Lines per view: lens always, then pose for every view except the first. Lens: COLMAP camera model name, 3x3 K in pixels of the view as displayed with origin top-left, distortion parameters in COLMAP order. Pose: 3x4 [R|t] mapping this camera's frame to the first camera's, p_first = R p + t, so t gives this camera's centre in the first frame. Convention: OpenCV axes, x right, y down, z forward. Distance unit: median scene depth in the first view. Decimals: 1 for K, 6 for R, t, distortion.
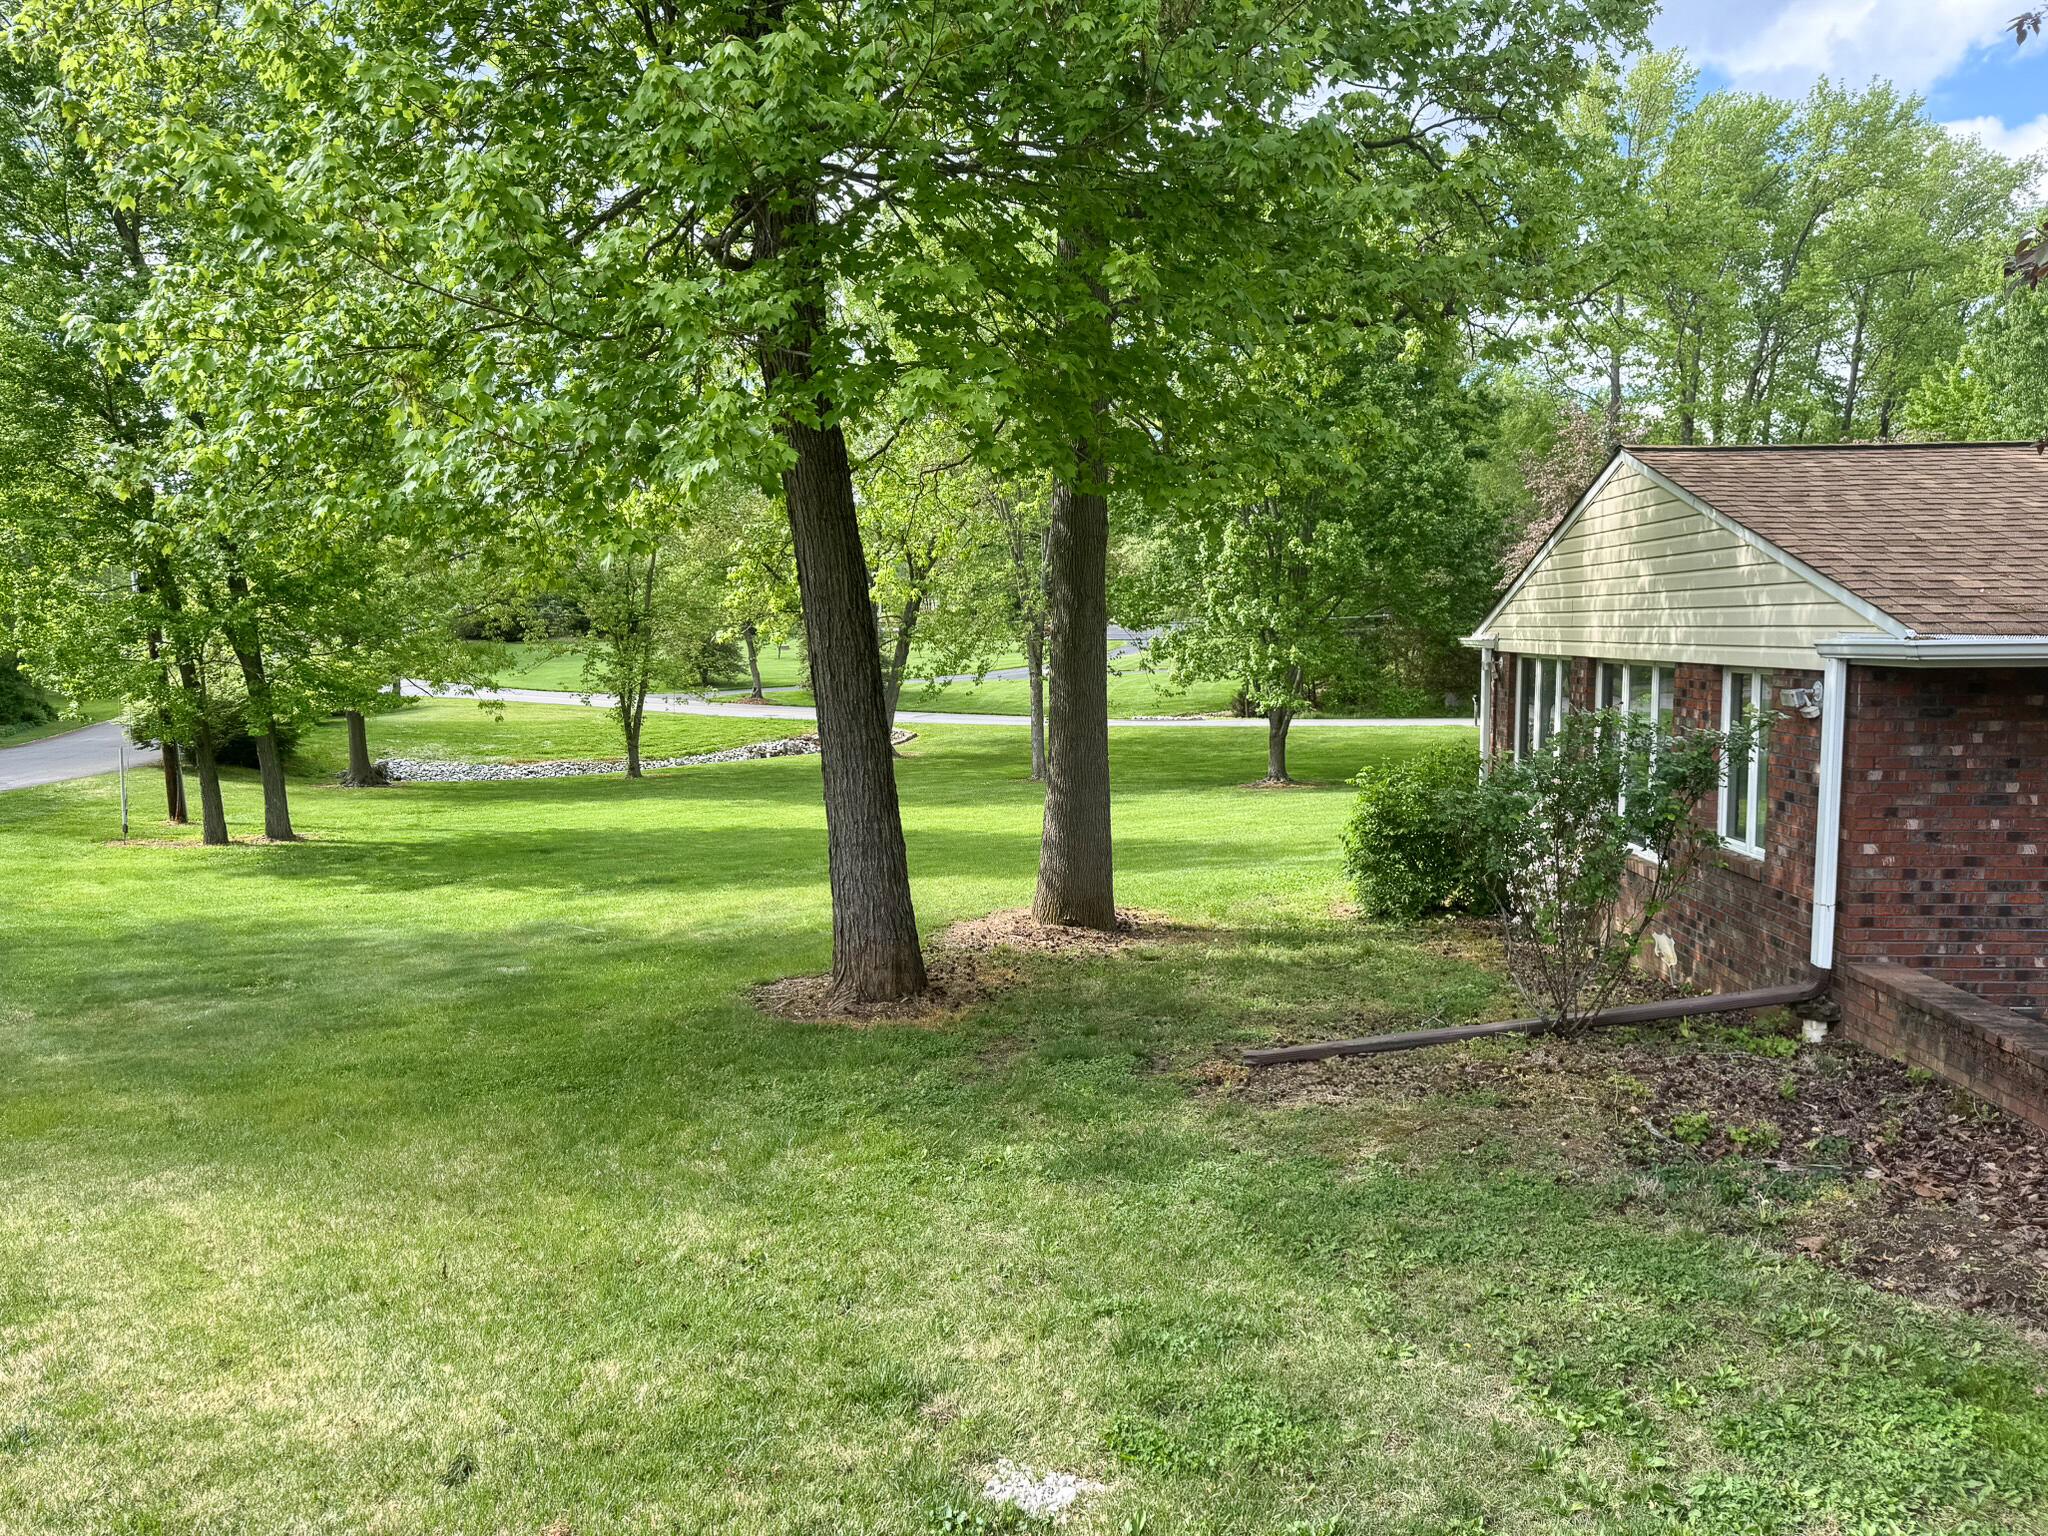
lens RADIAL K [[1423.7, 0, 1020.3], [0, 1423.7, 780.6], [0, 0, 1]] dist [0.125874, -0.173107]
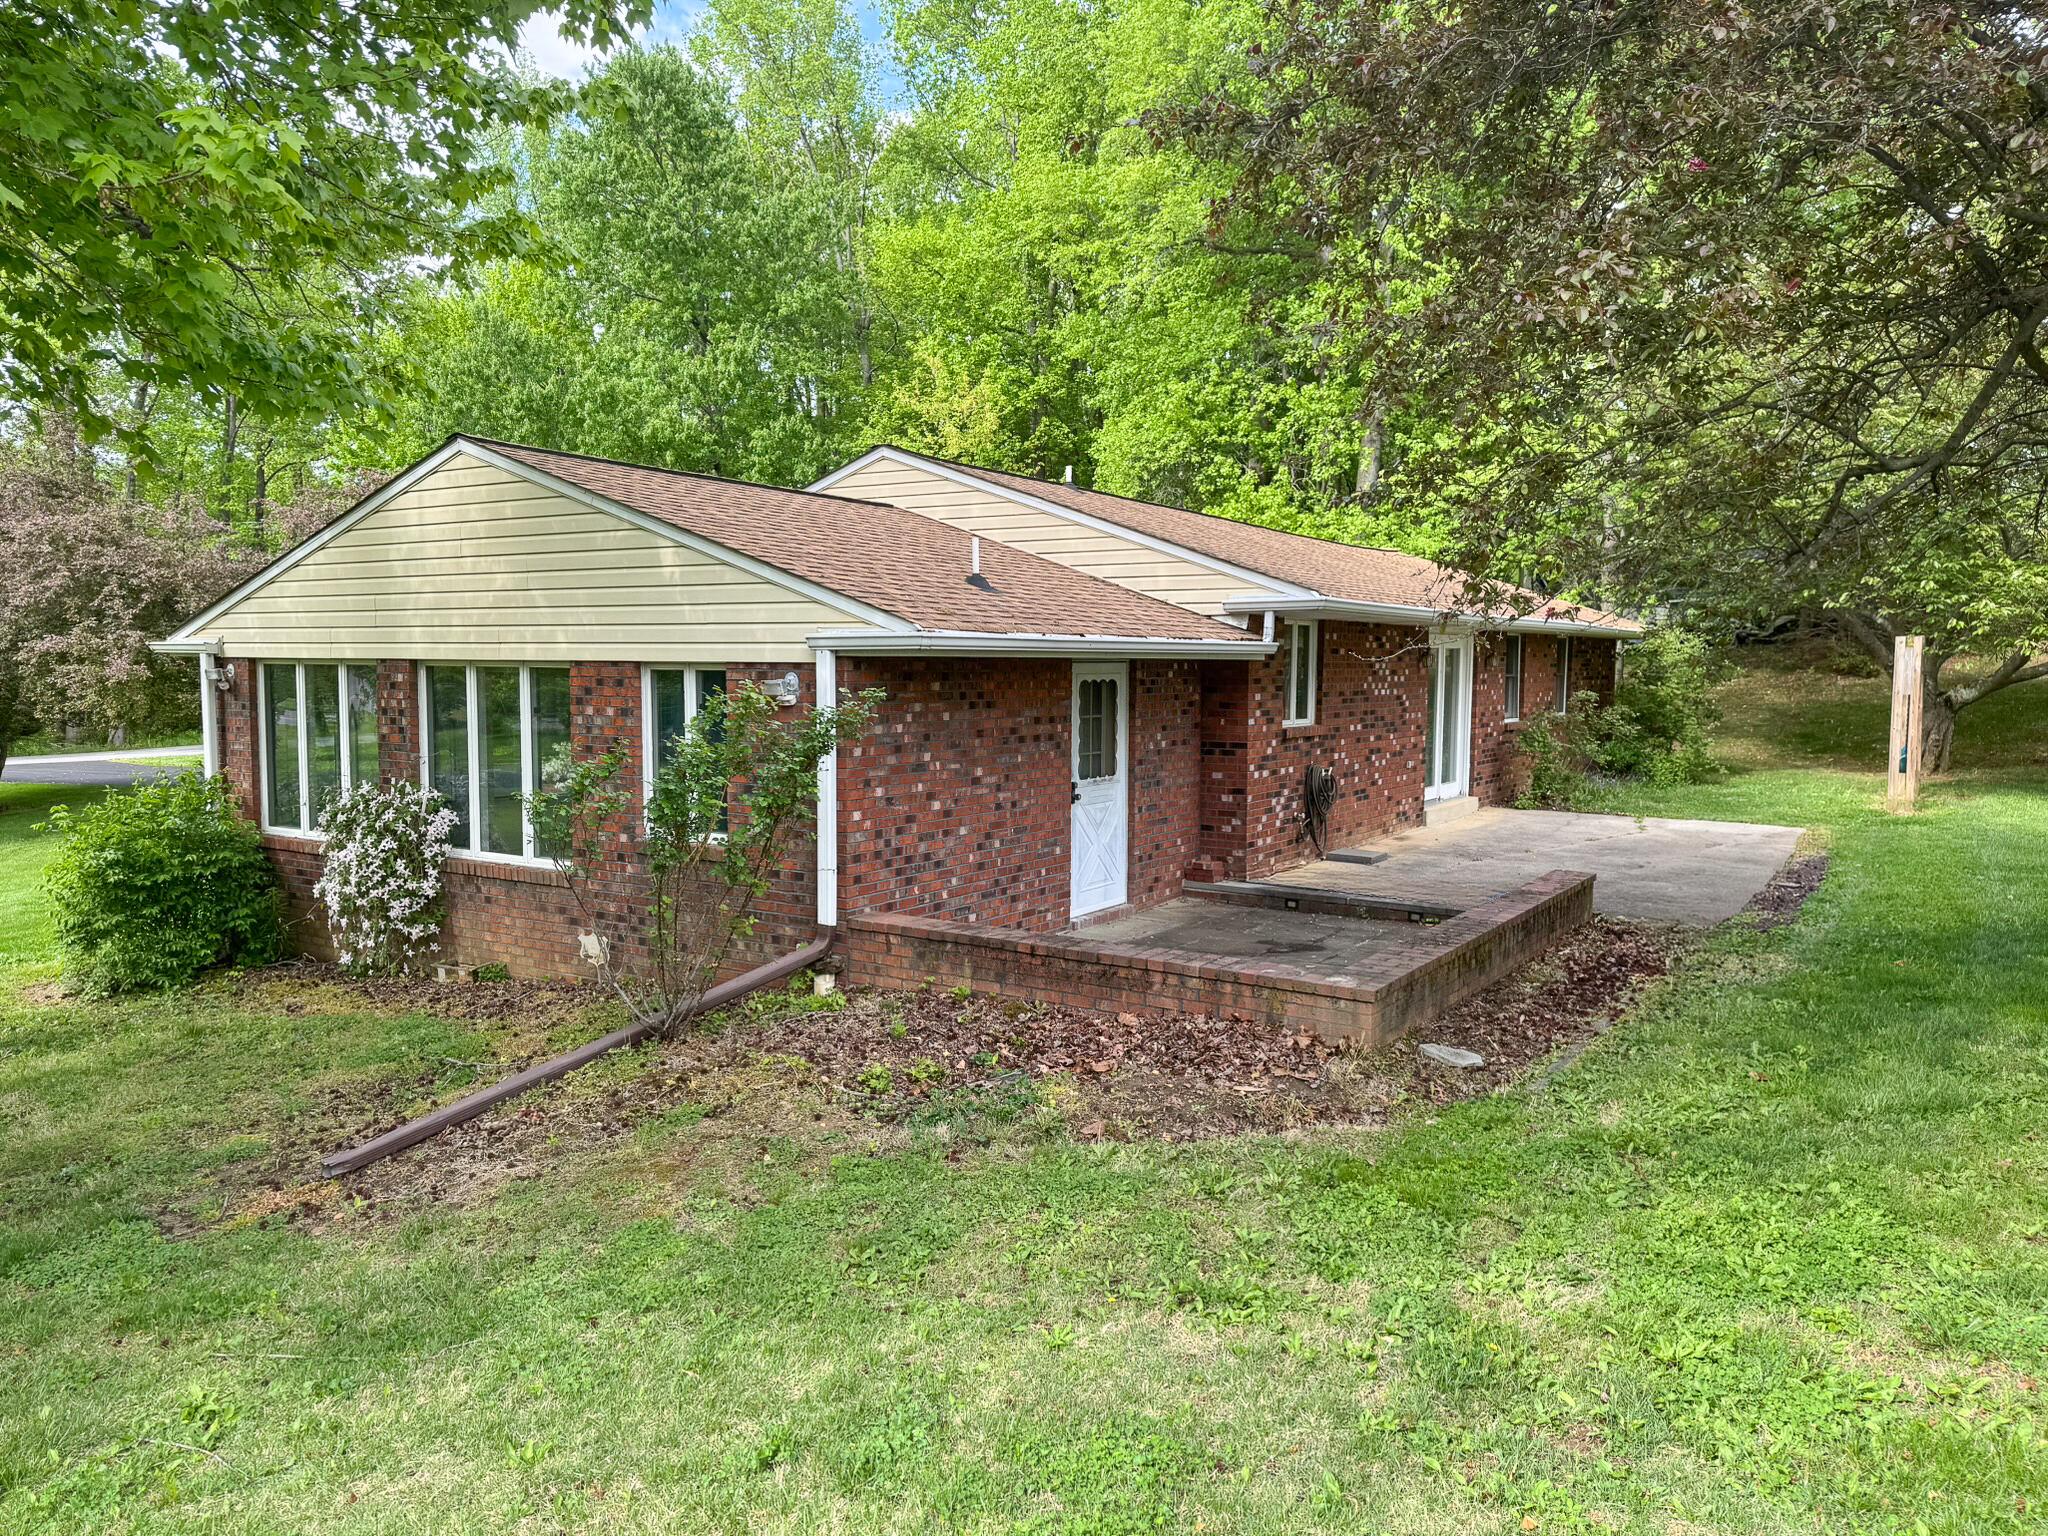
lens RADIAL K [[1423.7, 0, 1020.3], [0, 1423.7, 780.6], [0, 0, 1]] dist [0.125874, -0.173107]
pose [[0.502957, -0.060061, 0.862222, -0.325237], [0.082223, 0.996383, 0.021443, 0.005494], [-0.860392, 0.060110, 0.506076, 0.313388]]
